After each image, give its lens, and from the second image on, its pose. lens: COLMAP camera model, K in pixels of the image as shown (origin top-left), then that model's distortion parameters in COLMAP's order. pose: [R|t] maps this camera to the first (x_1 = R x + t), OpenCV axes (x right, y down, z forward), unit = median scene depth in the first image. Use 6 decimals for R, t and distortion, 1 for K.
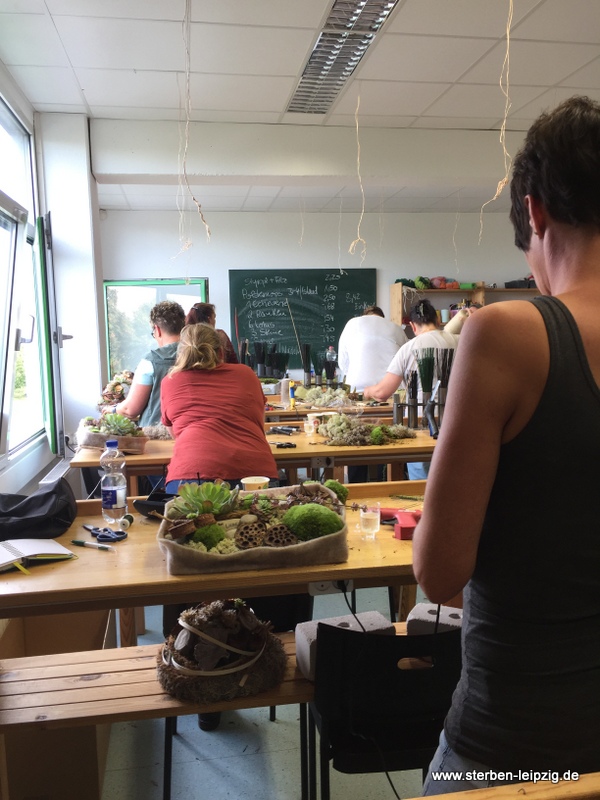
lens RADIAL K [[691.0, 0, 300.0], [0, 691.0, 400.0], [0, 0, 1]] dist [0.097853, -0.141367]
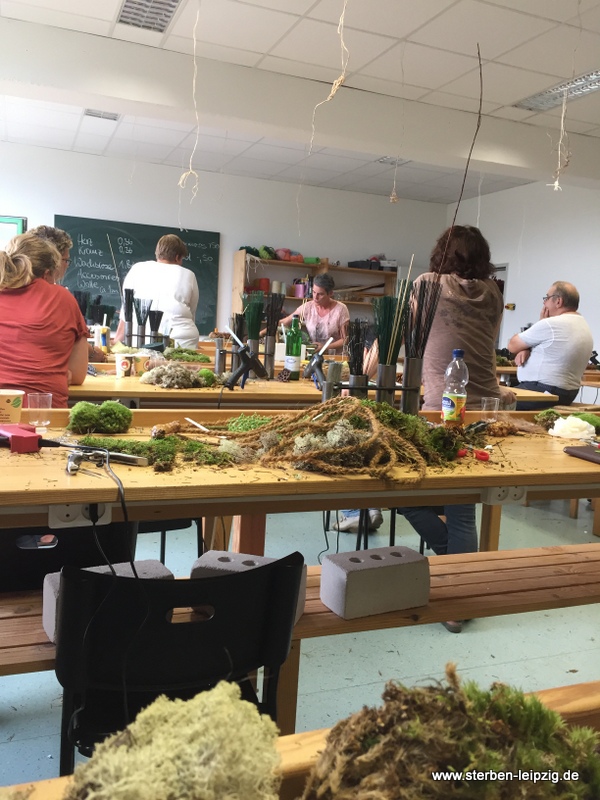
lens RADIAL K [[696.9, 0, 301.0], [0, 696.9, 406.3], [0, 0, 1]] dist [0.104319, -0.183640]
pose [[0.973633, 0.050415, 0.222480, 0.043664], [-0.056980, 0.998106, 0.023183, 0.052068], [-0.220890, -0.035248, 0.974661, 0.084484]]
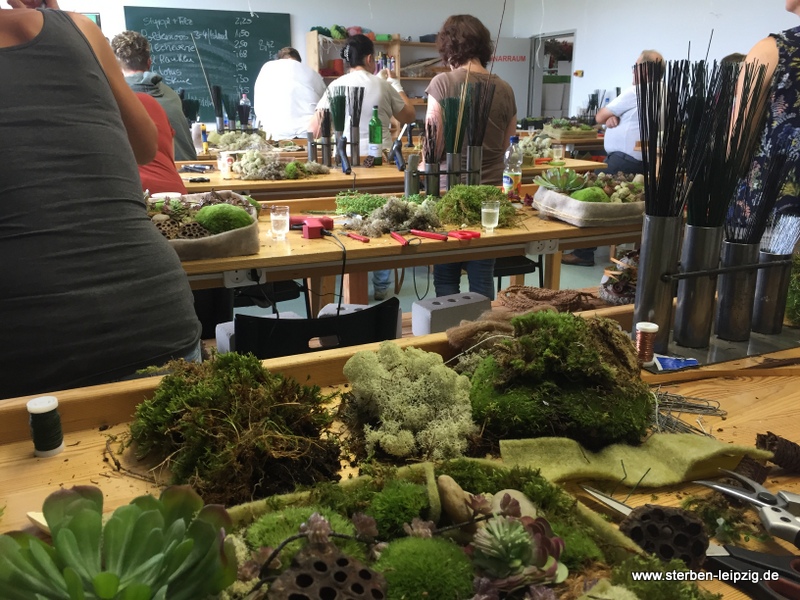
lens RADIAL K [[691.0, 0, 401.5], [0, 691.0, 299.9], [0, 0, 1]] dist [0.097853, -0.141367]
pose [[0.968021, -0.052269, 0.245364, 0.005592], [0.005373, 0.982149, 0.188026, 0.042051], [-0.250812, -0.180695, 0.951022, -0.051591]]
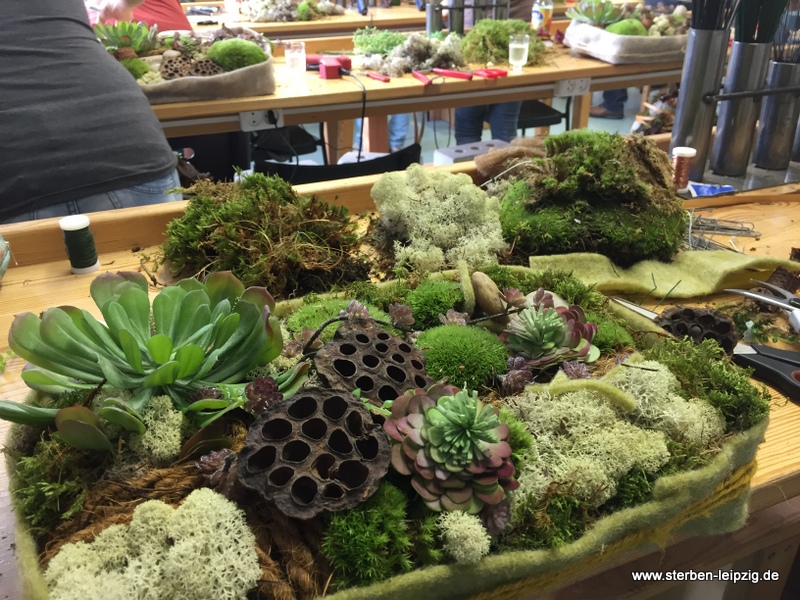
lens RADIAL K [[696.9, 0, 400.0], [0, 696.9, 300.0], [0, 0, 1]] dist [0.104319, -0.183640]
pose [[0.973904, -0.099207, 0.204132, 0.001478], [0.016603, 0.928141, 0.371859, 0.055098], [-0.226354, -0.358766, 0.905566, -0.053953]]
